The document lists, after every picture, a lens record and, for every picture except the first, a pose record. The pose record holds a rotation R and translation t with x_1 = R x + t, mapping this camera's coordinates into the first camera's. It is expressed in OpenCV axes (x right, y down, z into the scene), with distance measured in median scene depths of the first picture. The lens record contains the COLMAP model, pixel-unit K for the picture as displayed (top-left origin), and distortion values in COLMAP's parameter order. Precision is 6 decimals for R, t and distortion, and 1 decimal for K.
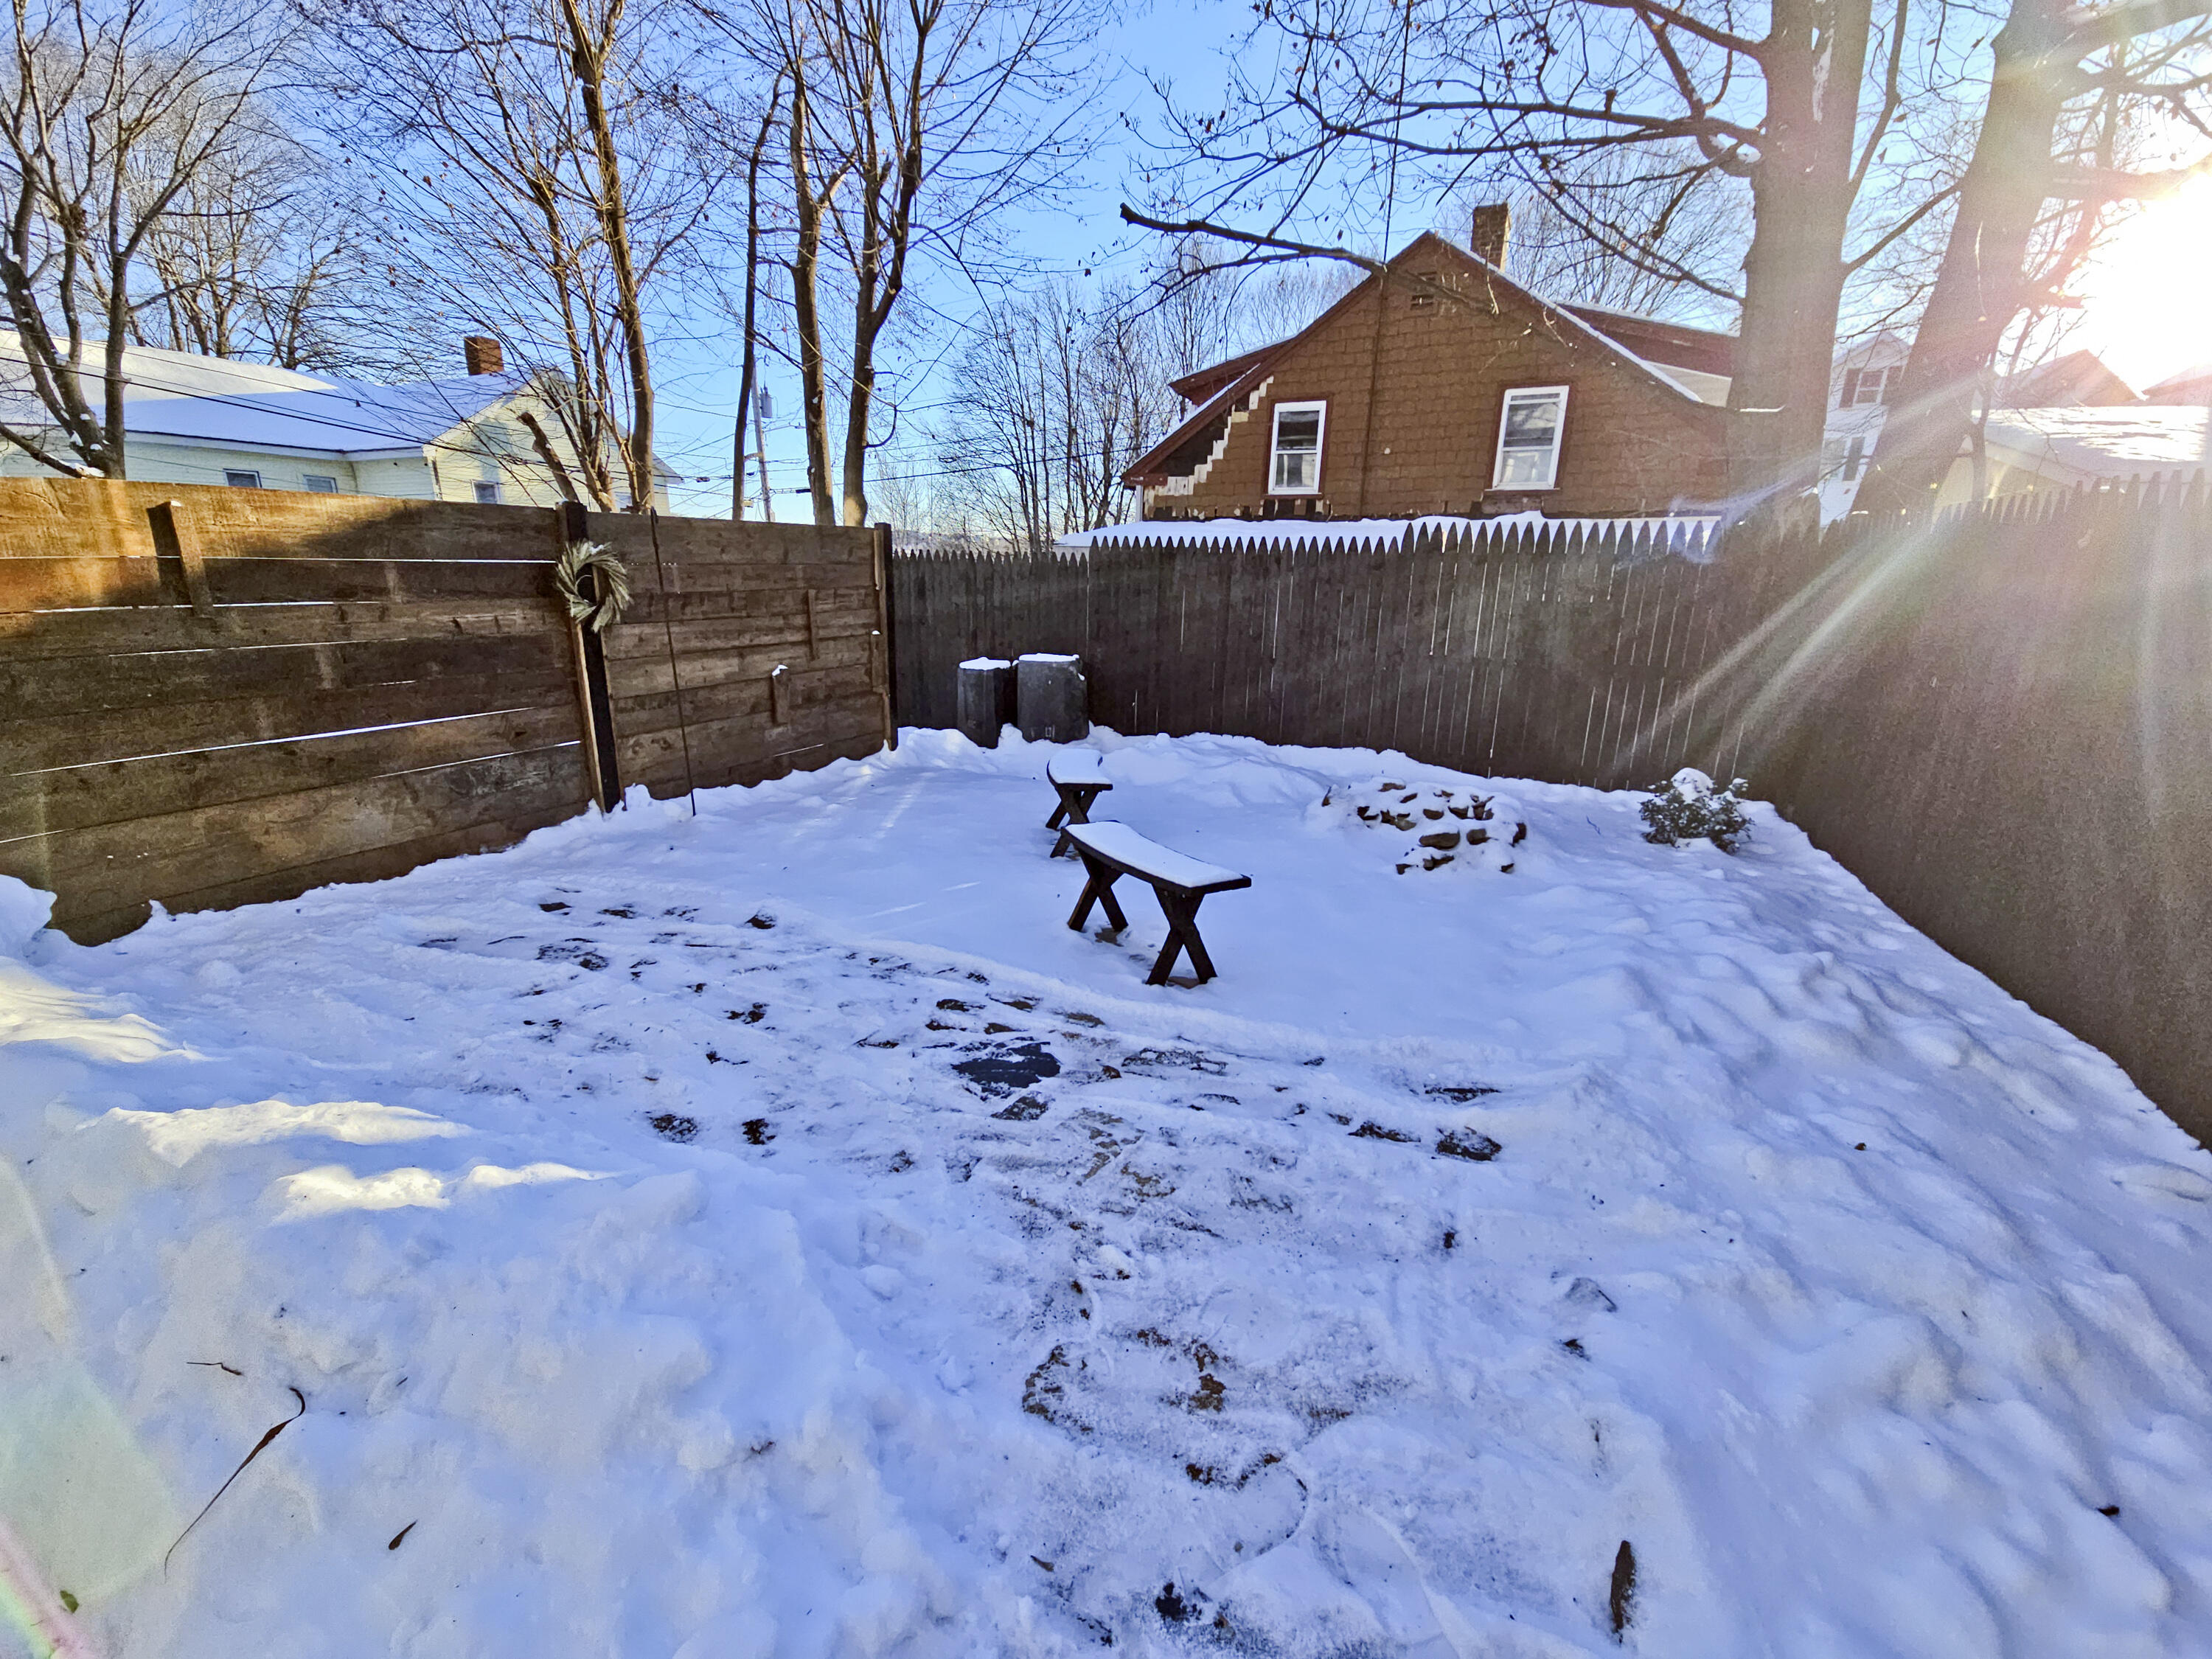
lens RADIAL K [[898.6, 0, 1103.1], [0, 898.6, 826.3], [0, 0, 1]] dist [0.002319, -0.000961]
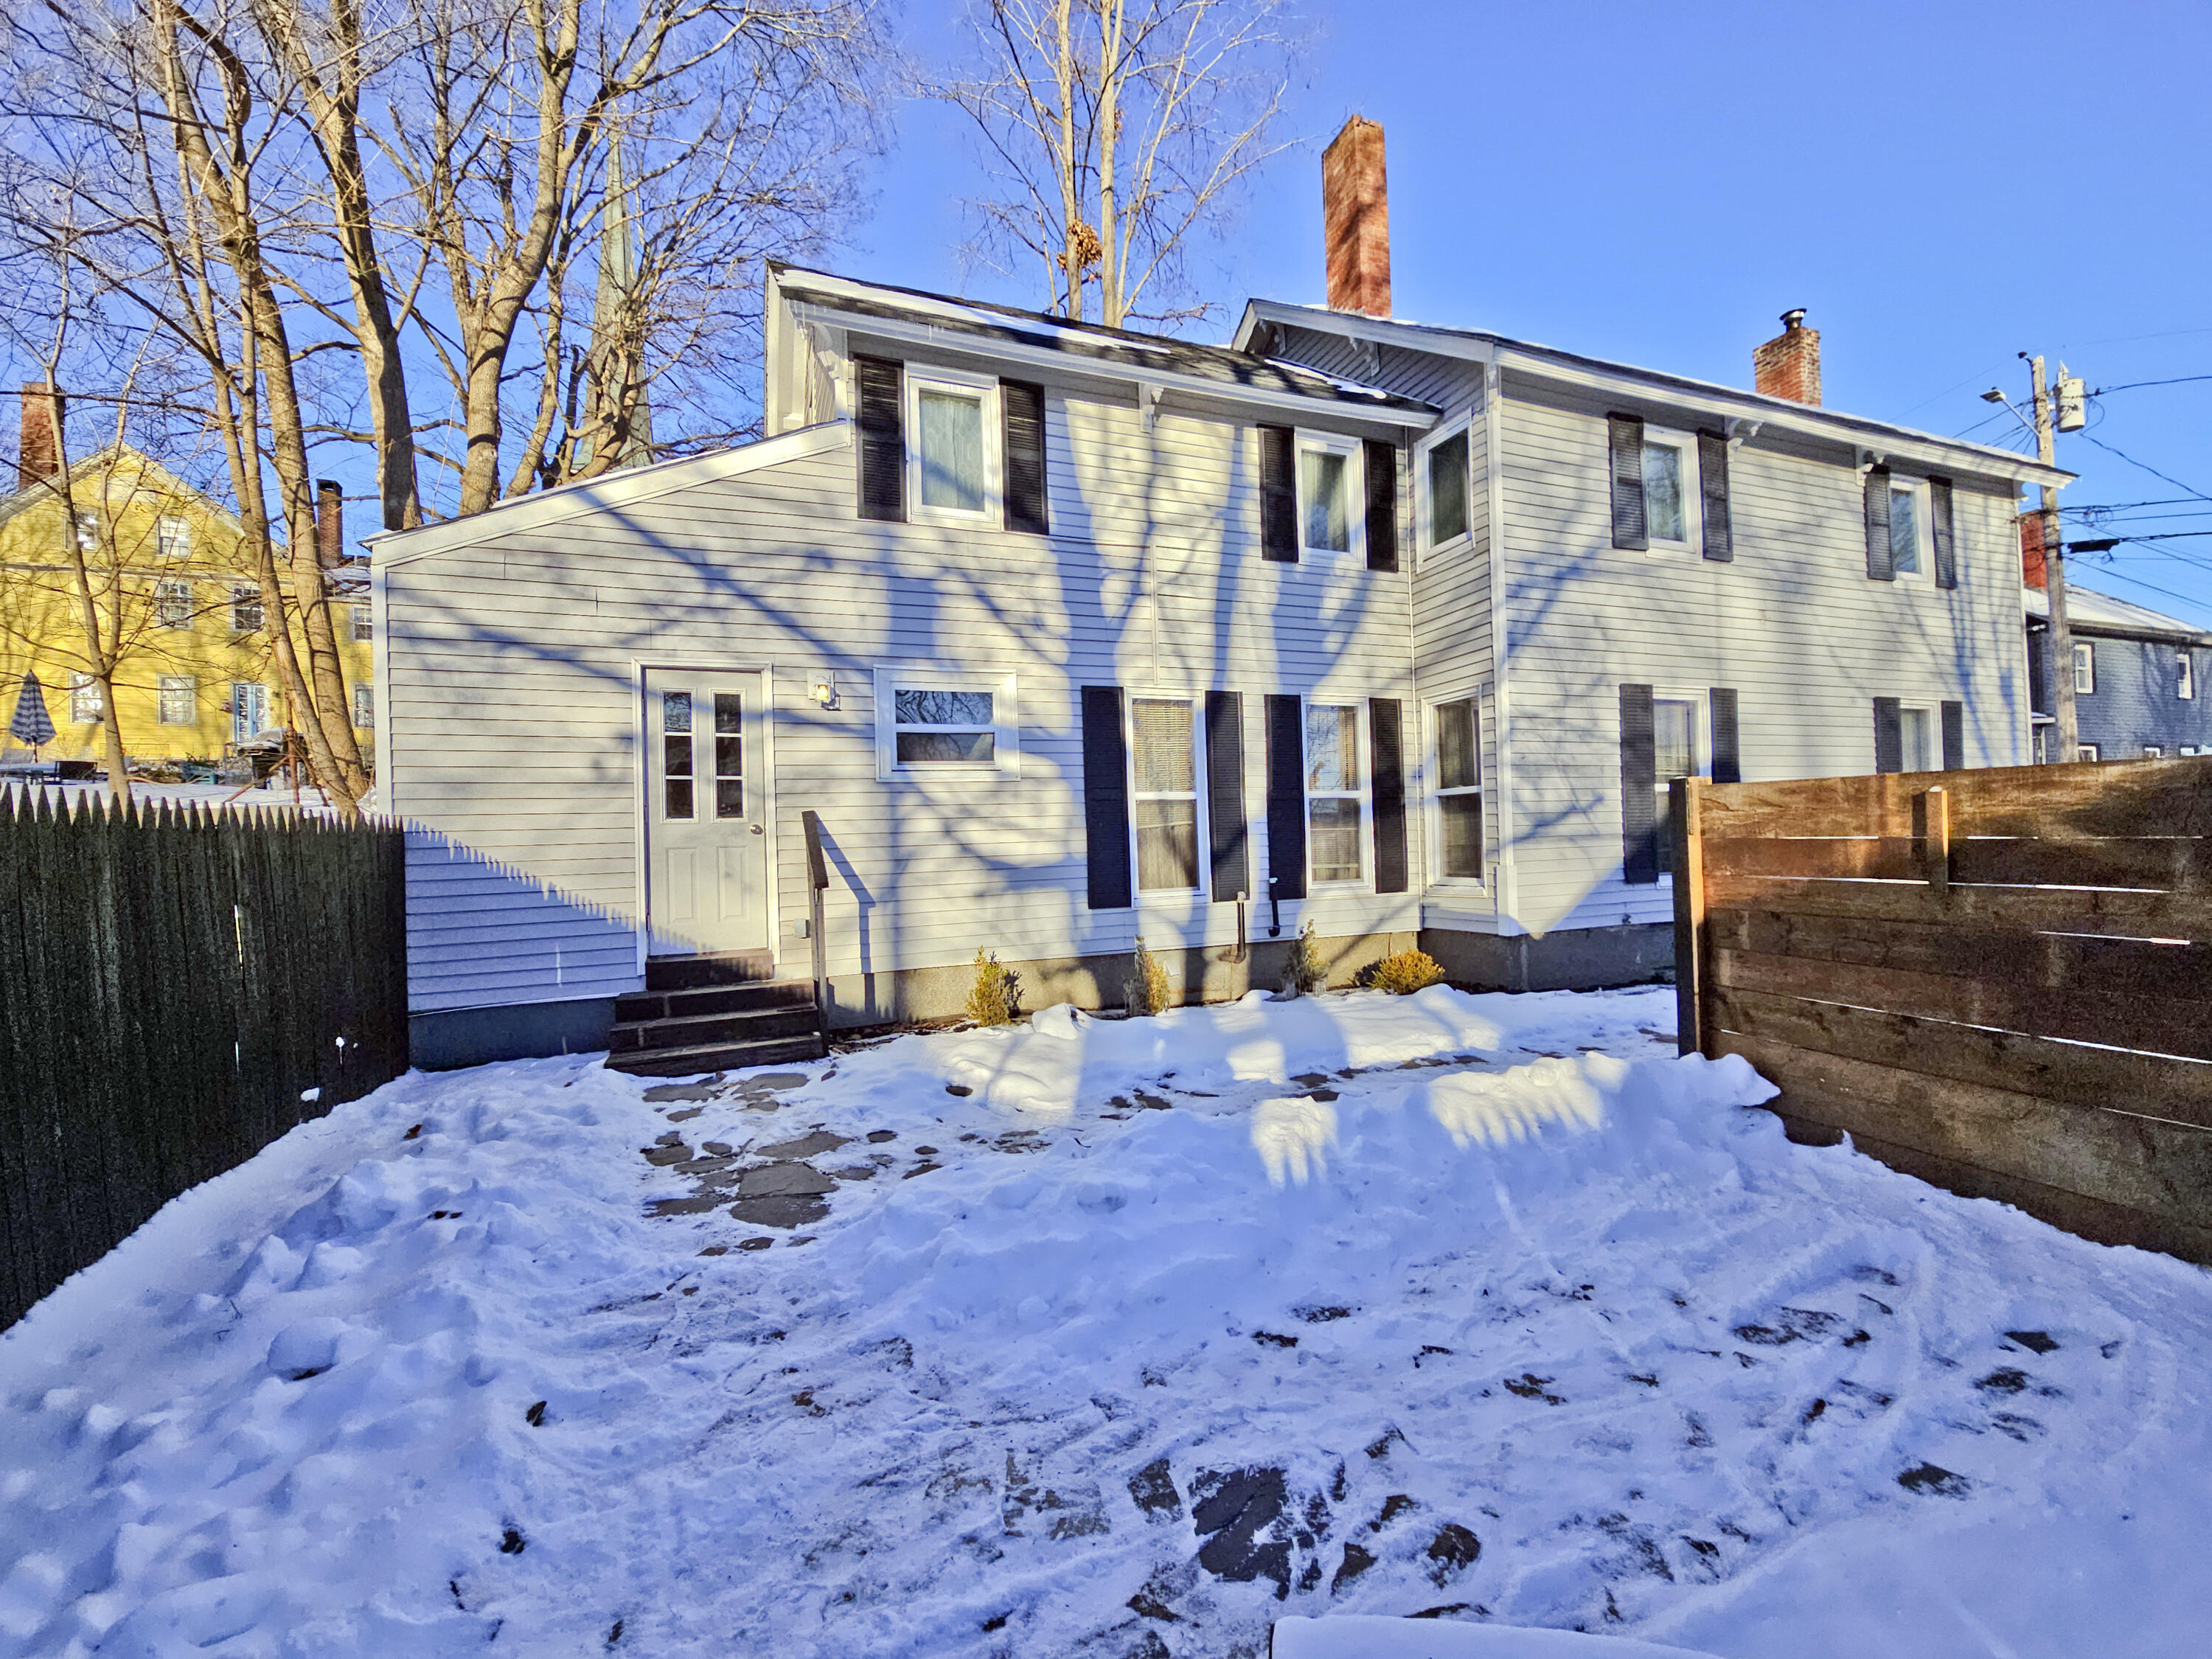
lens RADIAL K [[898.6, 0, 1097.7], [0, 898.6, 822.8], [0, 0, 1]] dist [0.002319, -0.000961]
pose [[-0.707996, -0.009452, -0.706154, 0.429149], [-0.184123, 0.967799, 0.171649, -0.327681], [0.681792, 0.251546, -0.686938, 1.088724]]
